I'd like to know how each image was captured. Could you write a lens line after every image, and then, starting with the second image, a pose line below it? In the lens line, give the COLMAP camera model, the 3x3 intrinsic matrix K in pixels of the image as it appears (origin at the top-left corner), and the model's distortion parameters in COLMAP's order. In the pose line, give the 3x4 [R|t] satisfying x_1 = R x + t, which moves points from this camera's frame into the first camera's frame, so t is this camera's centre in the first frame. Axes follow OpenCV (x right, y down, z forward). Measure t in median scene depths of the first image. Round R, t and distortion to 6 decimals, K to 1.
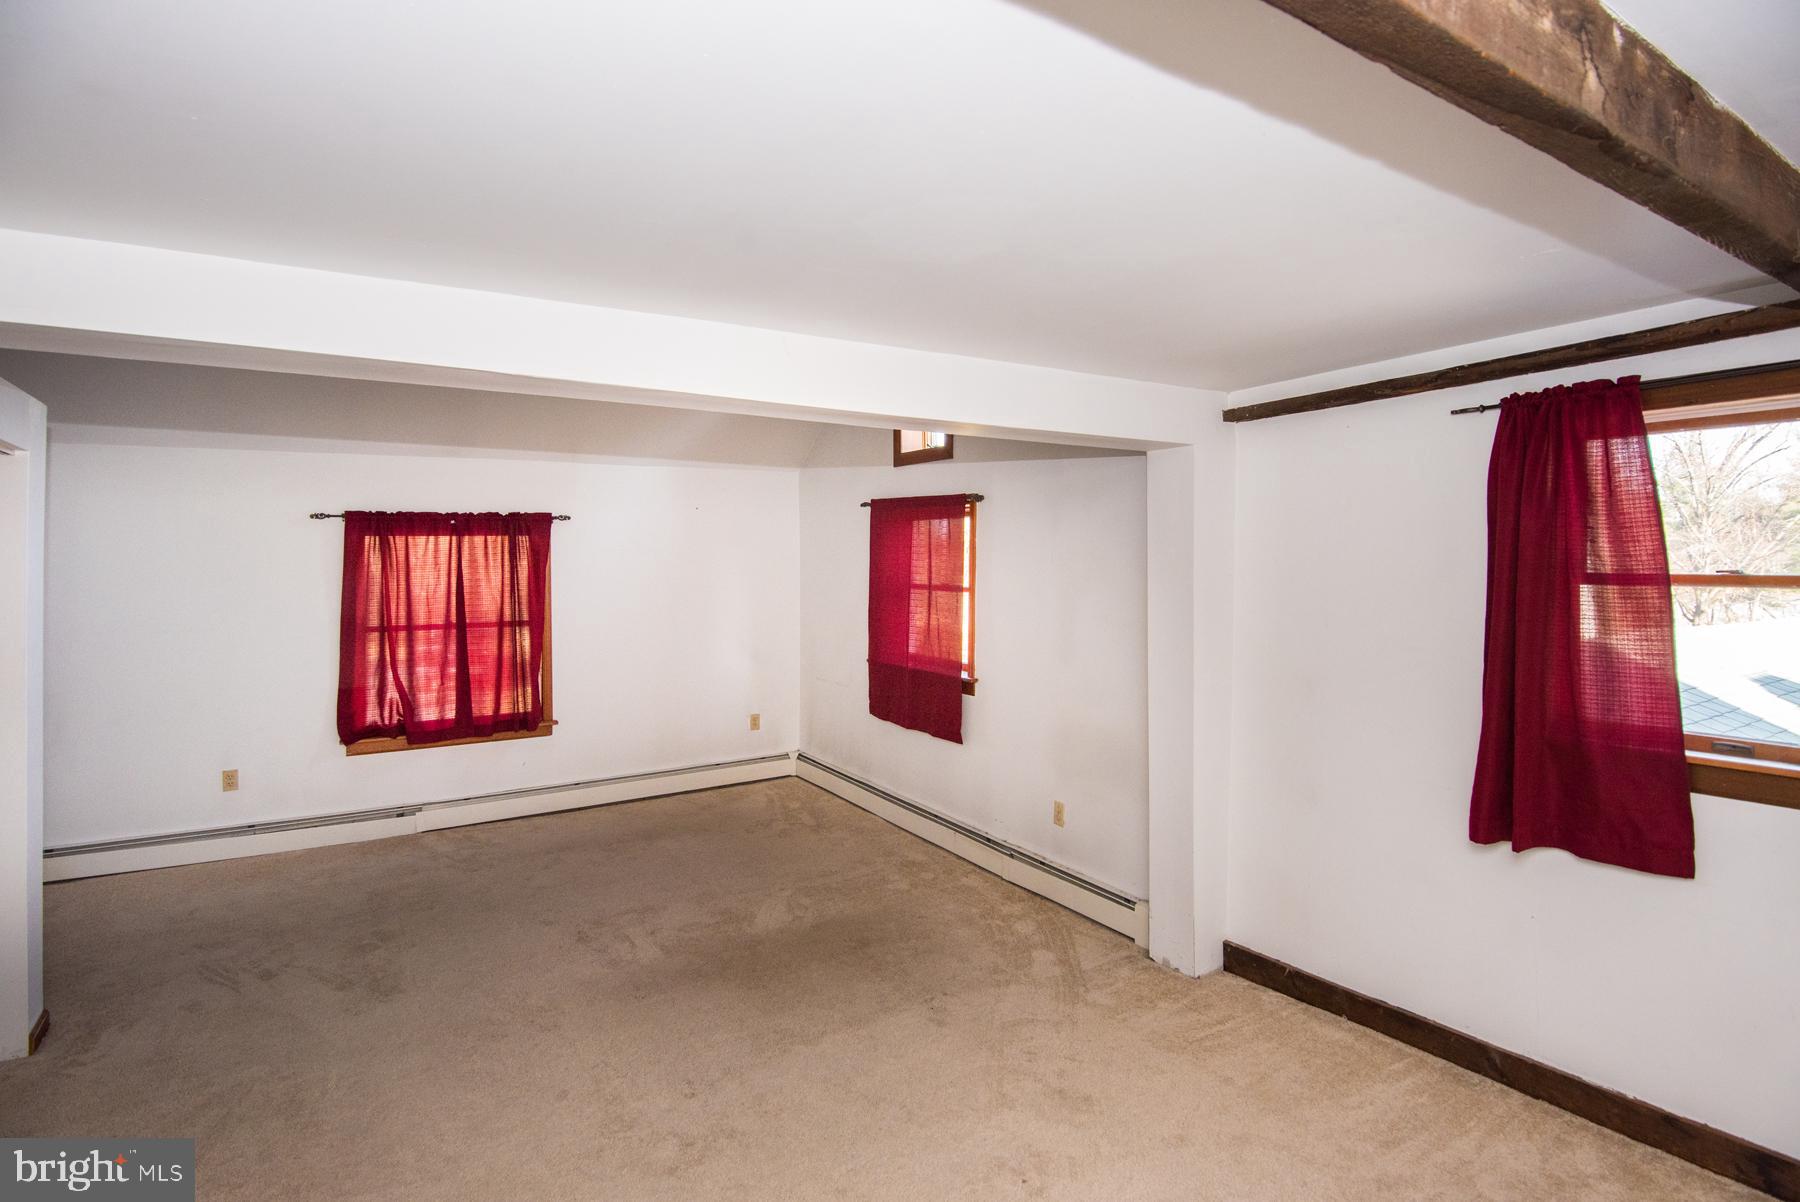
lens RADIAL K [[927.1, 0, 909.5], [0, 927.1, 552.8], [0, 0, 1]] dist [-0.001344, -0.000431]
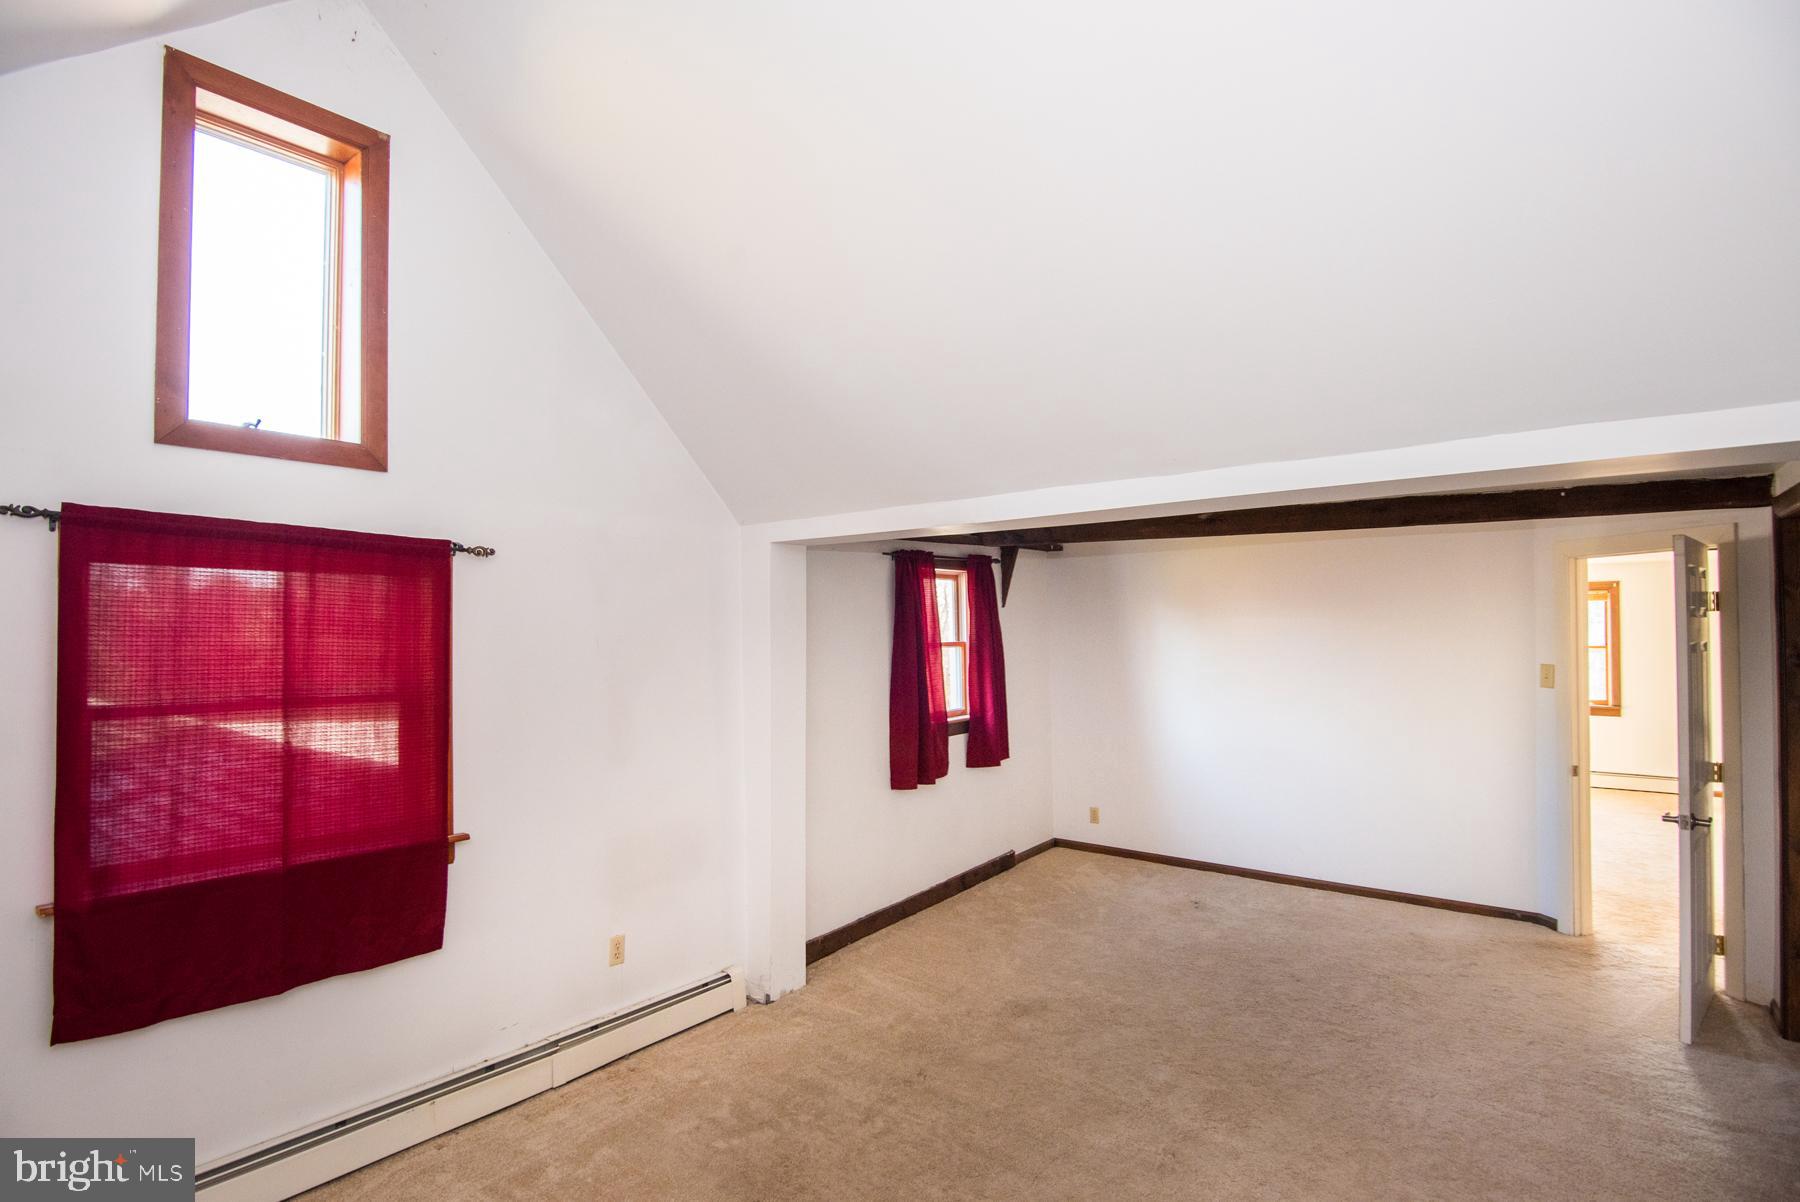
lens RADIAL K [[982.0, 0, 900.0], [0, 982.0, 601.0], [0, 0, 1]] dist [-0.001003, -0.000245]
pose [[-0.368506, 0.027911, 0.929206, -0.653322], [0.000572, 0.999556, -0.029798, -0.002671], [-0.929625, -0.010449, -0.368359, 0.945135]]
